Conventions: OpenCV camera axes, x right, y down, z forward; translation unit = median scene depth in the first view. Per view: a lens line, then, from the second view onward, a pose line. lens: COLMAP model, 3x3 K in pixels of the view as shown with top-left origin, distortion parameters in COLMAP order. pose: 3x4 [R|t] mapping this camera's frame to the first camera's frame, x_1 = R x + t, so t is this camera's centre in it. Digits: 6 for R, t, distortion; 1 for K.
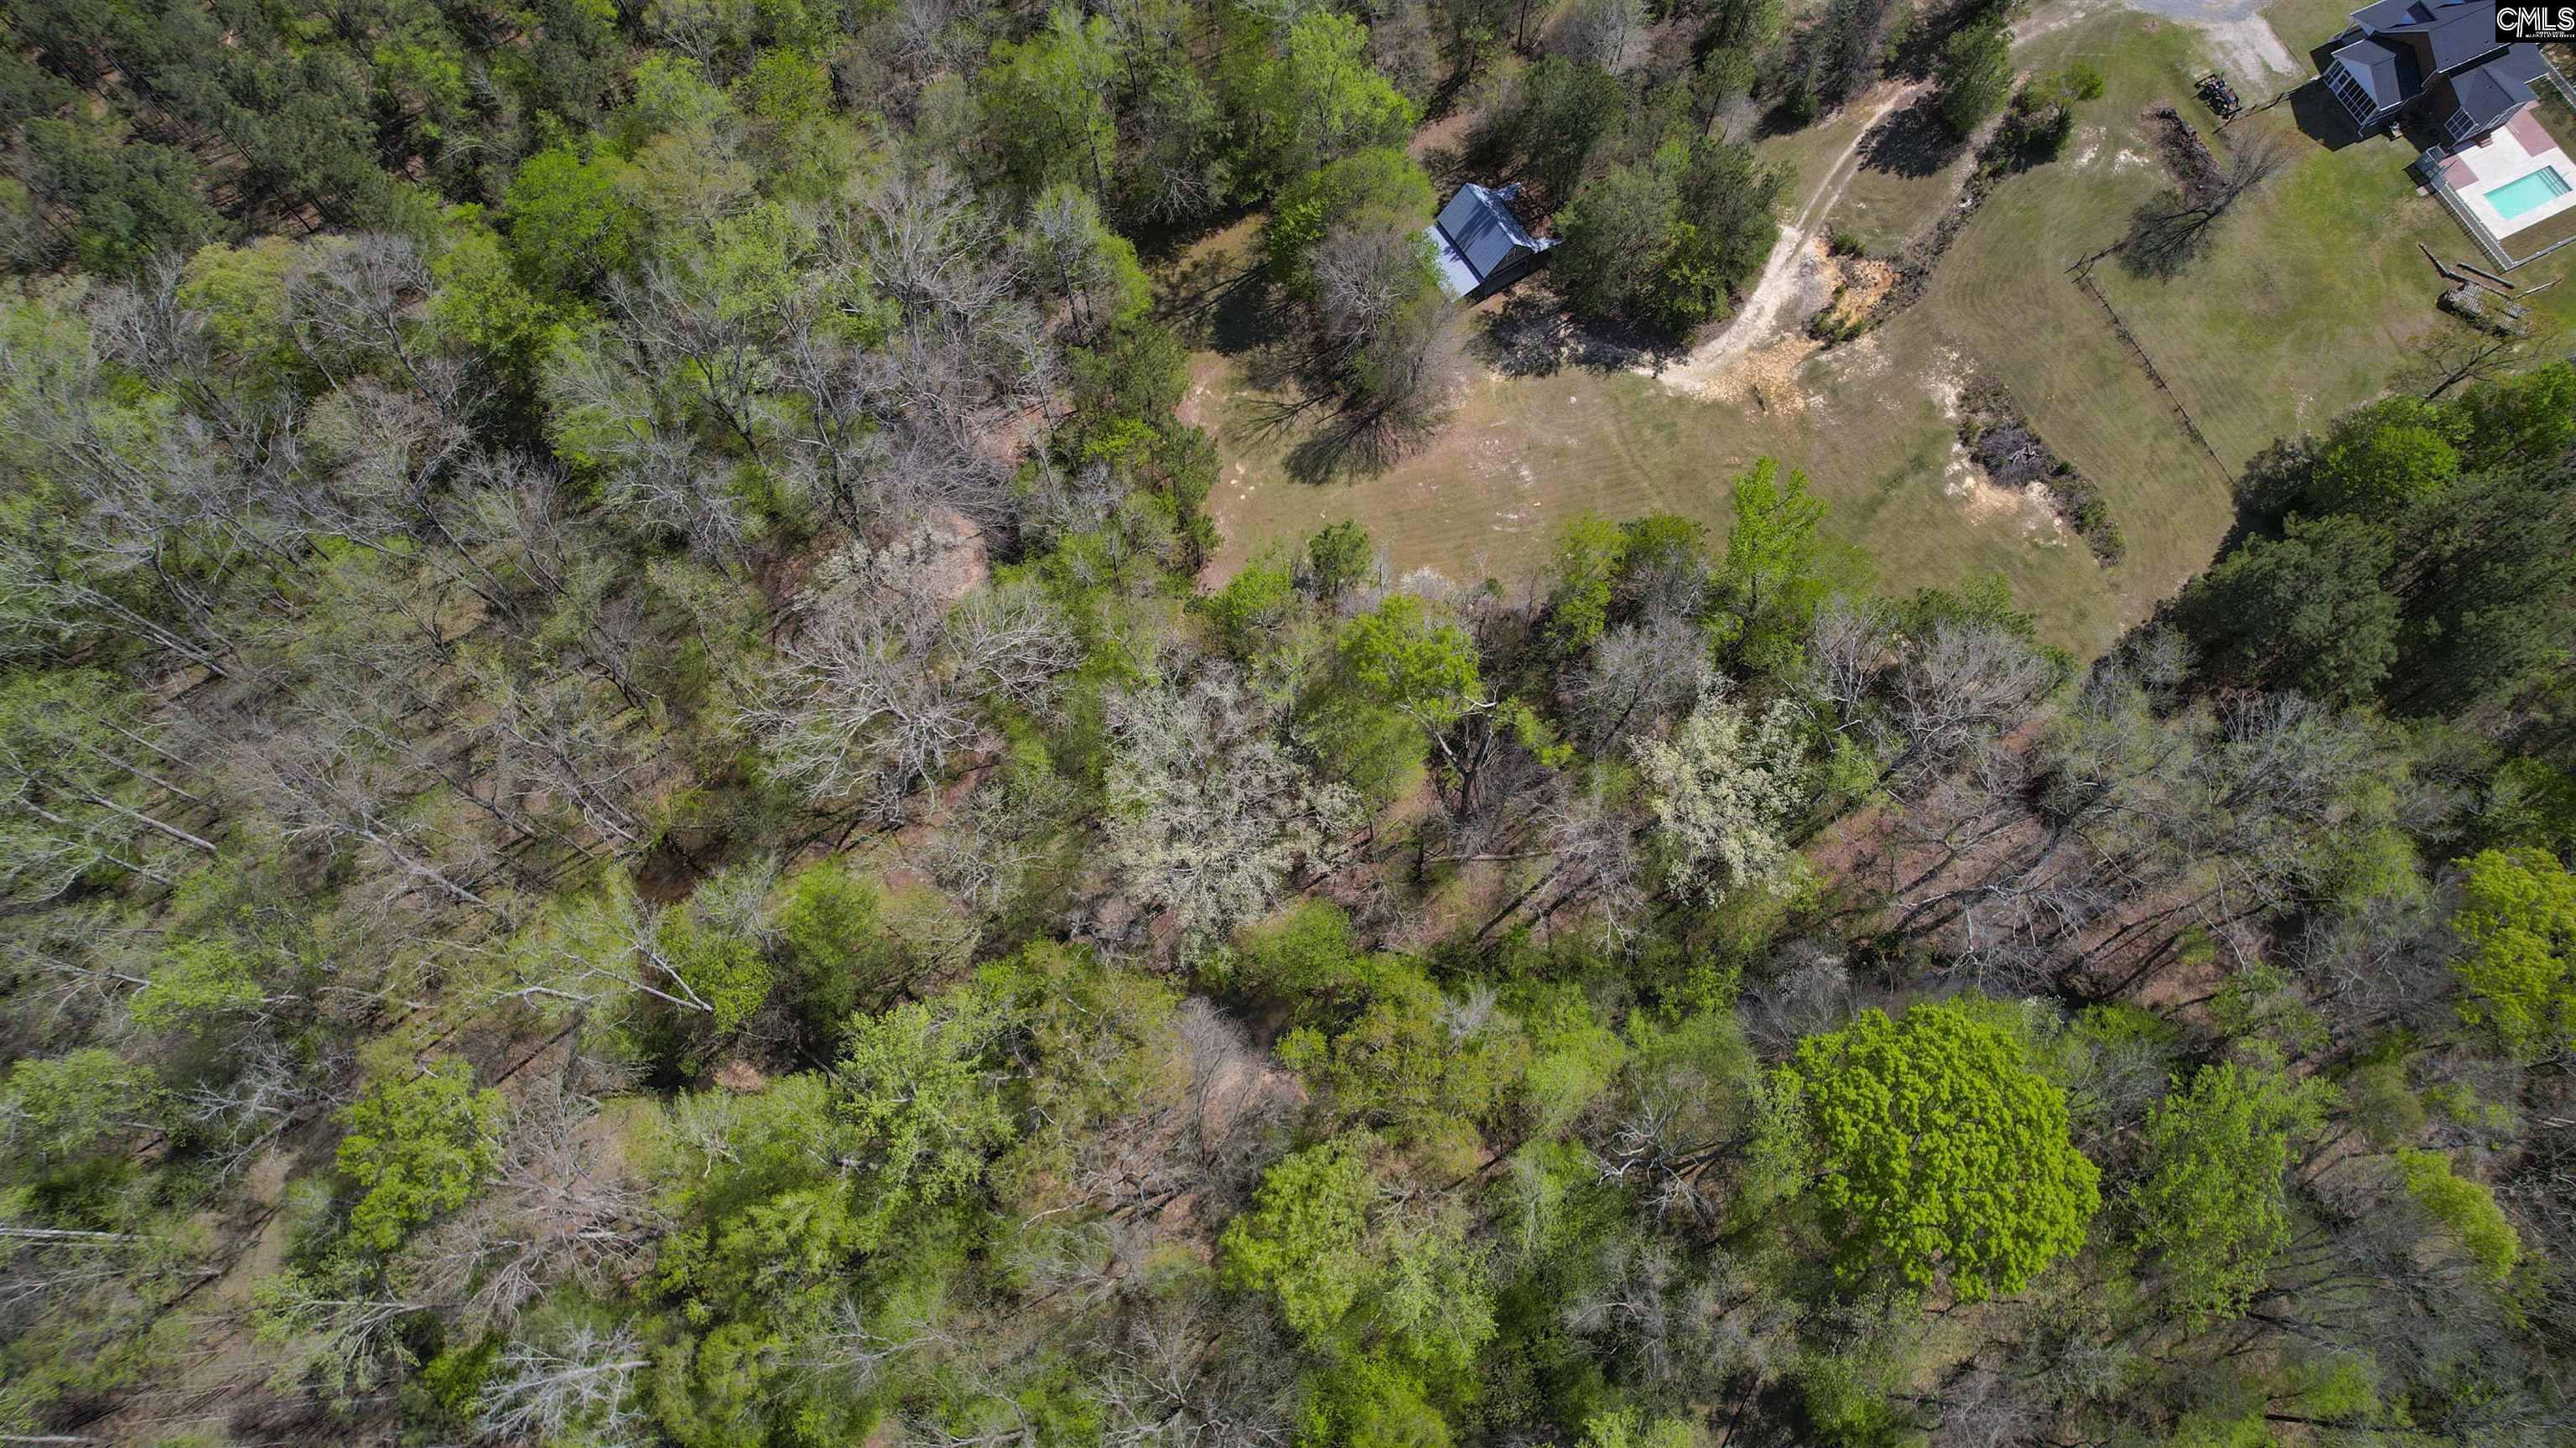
lens RADIAL K [[1655.8, 0, 1321.0], [0, 1655.8, 732.2], [0, 0, 1]] dist [-0.080025, 0.072231]
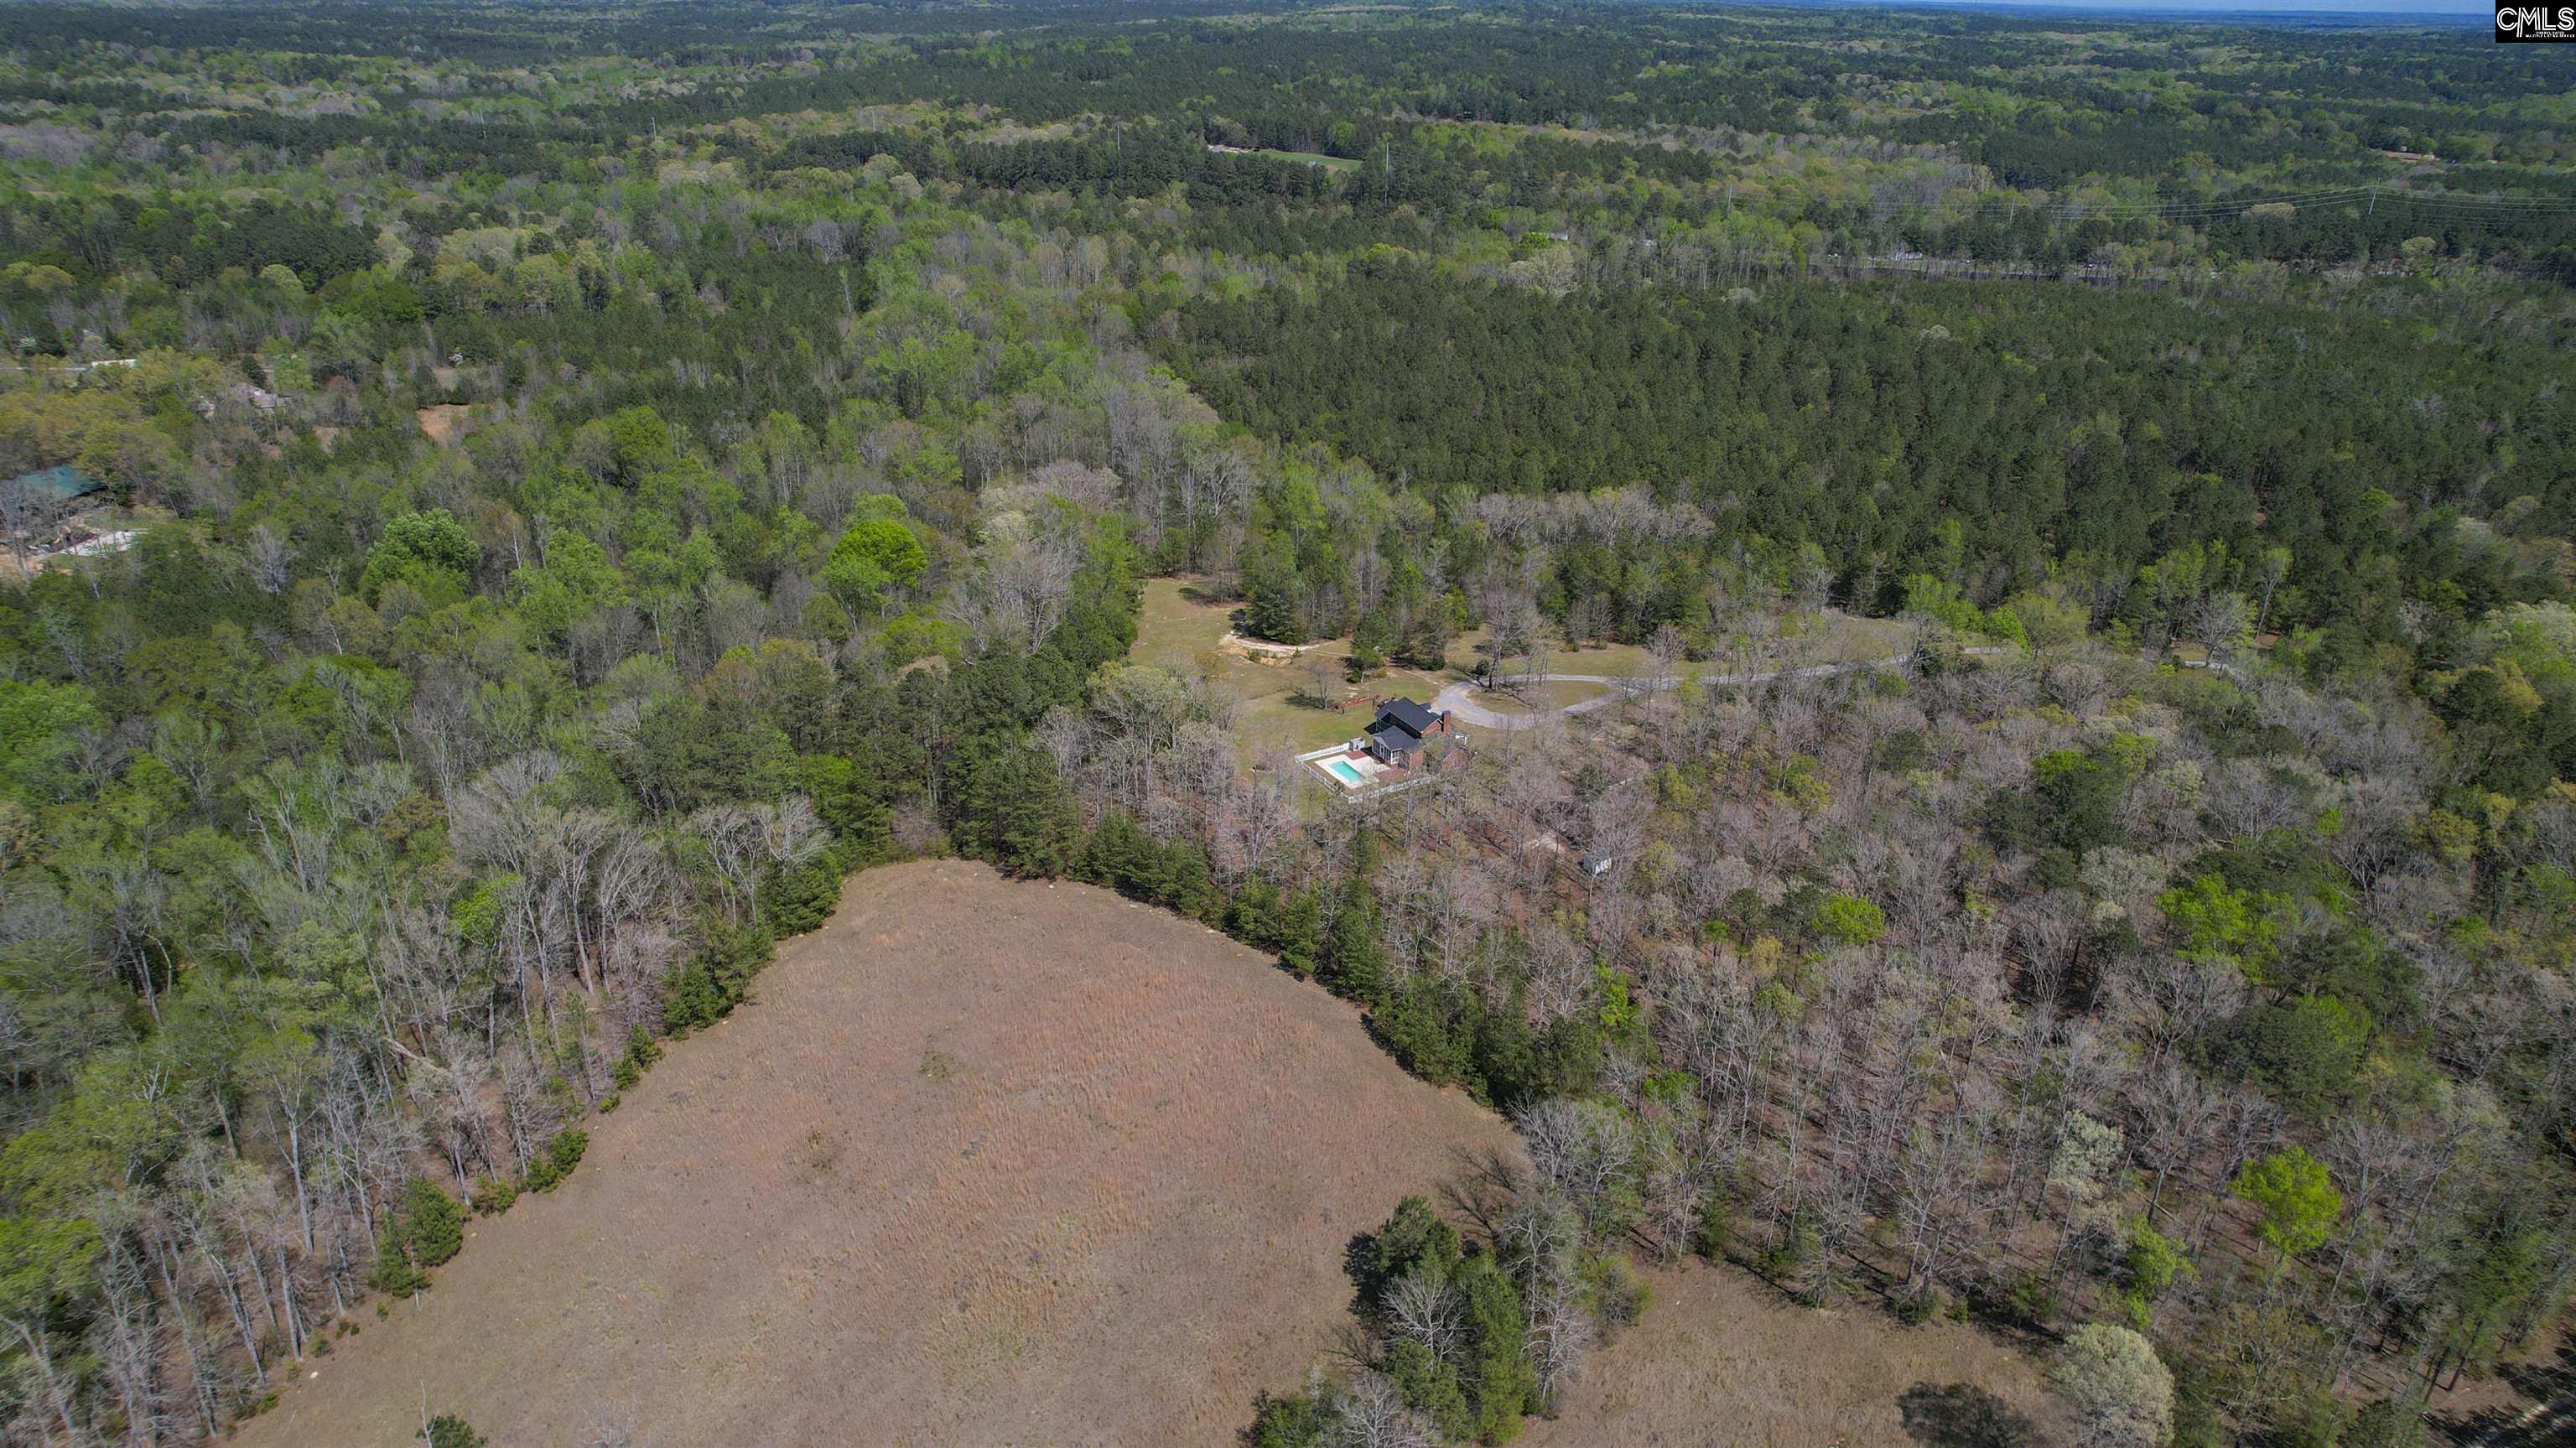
lens RADIAL K [[1655.8, 0, 1298.2], [0, 1655.8, 716.9], [0, 0, 1]] dist [-0.080025, 0.072231]
pose [[0.085465, 0.415967, -0.905355, 2.381897], [-0.941898, 0.329996, 0.062703, -0.415399], [0.324846, 0.847392, 0.420002, 0.143838]]
